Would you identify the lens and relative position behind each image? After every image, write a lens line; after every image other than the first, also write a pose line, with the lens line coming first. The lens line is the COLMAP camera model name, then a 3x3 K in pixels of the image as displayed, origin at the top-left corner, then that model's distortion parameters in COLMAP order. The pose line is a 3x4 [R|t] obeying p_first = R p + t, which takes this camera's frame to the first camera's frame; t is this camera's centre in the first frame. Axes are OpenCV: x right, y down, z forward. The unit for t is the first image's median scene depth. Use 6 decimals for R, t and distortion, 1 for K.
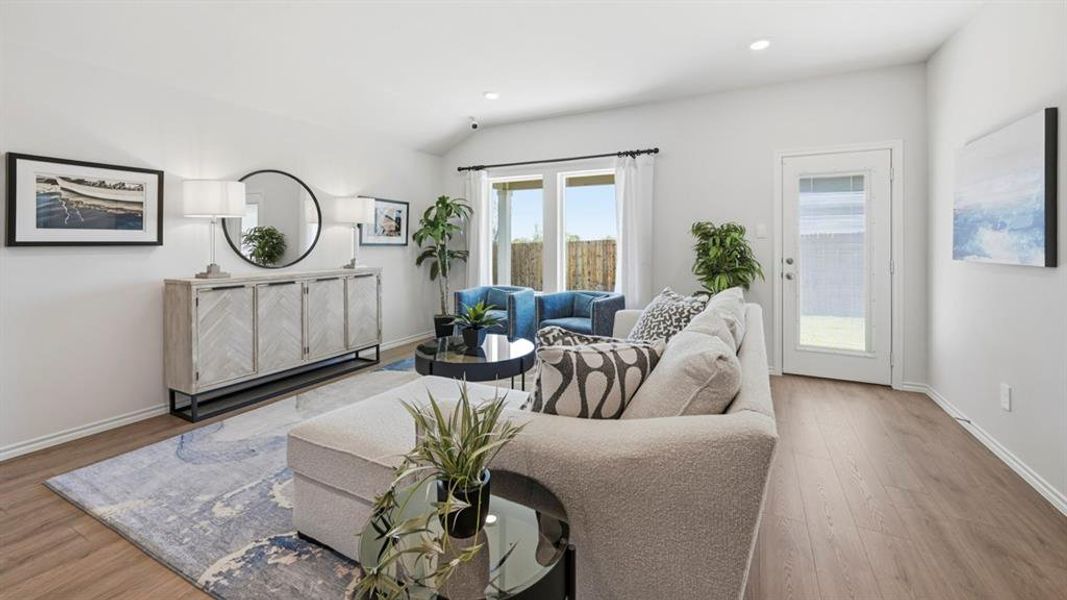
lens RADIAL K [[425.0, 0, 533.3], [0, 425.0, 243.8], [0, 0, 1]] dist [0.001577, -0.000165]
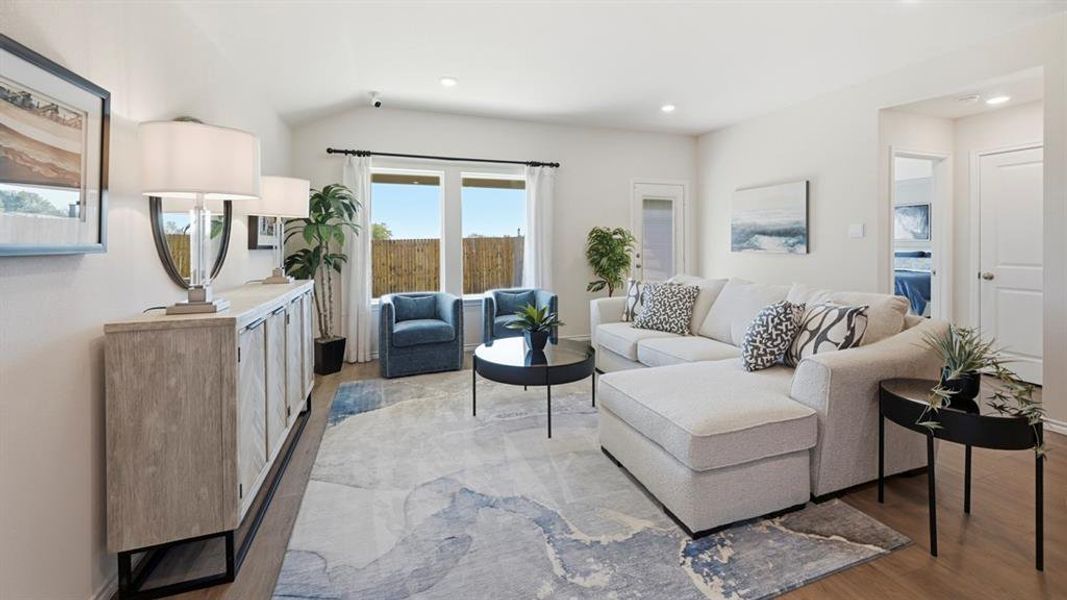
lens RADIAL K [[425.0, 0, 535.8], [0, 425.0, 244.2], [0, 0, 1]] dist [0.001577, -0.000165]
pose [[0.688508, -0.004540, 0.725214, -0.696963], [0.006197, 0.999981, 0.000376, -0.001144], [-0.725202, 0.004235, 0.688523, 0.266349]]
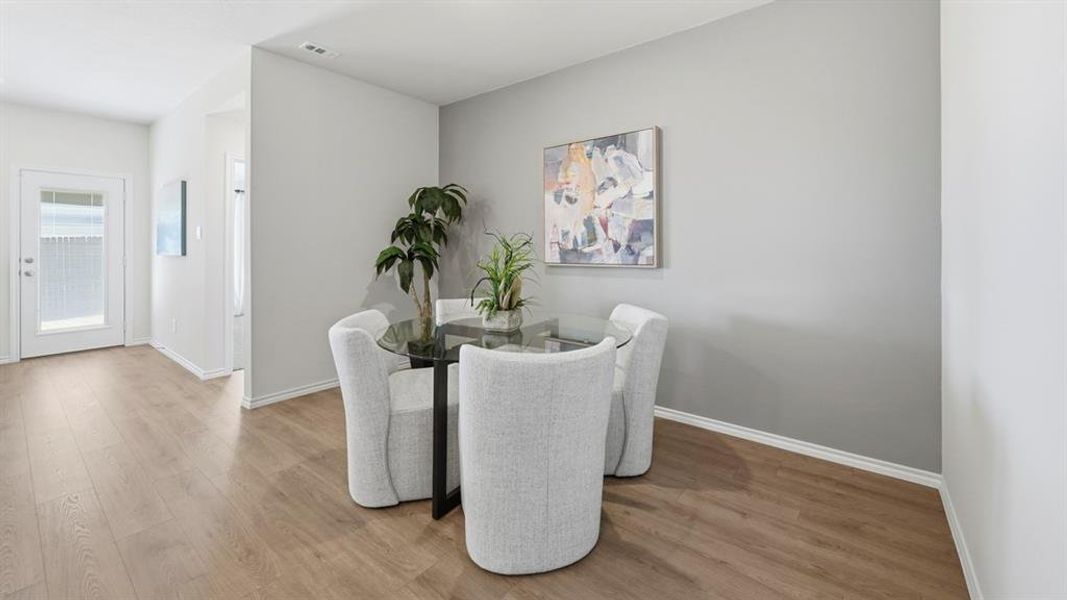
lens RADIAL K [[425.0, 0, 537.9], [0, 425.0, 245.6], [0, 0, 1]] dist [0.001577, -0.000165]
pose [[0.191088, 0.002476, 0.981570, -0.278212], [0.004462, 0.999984, -0.003392, 0.010156], [-0.981563, 0.005028, 0.191073, -0.597448]]
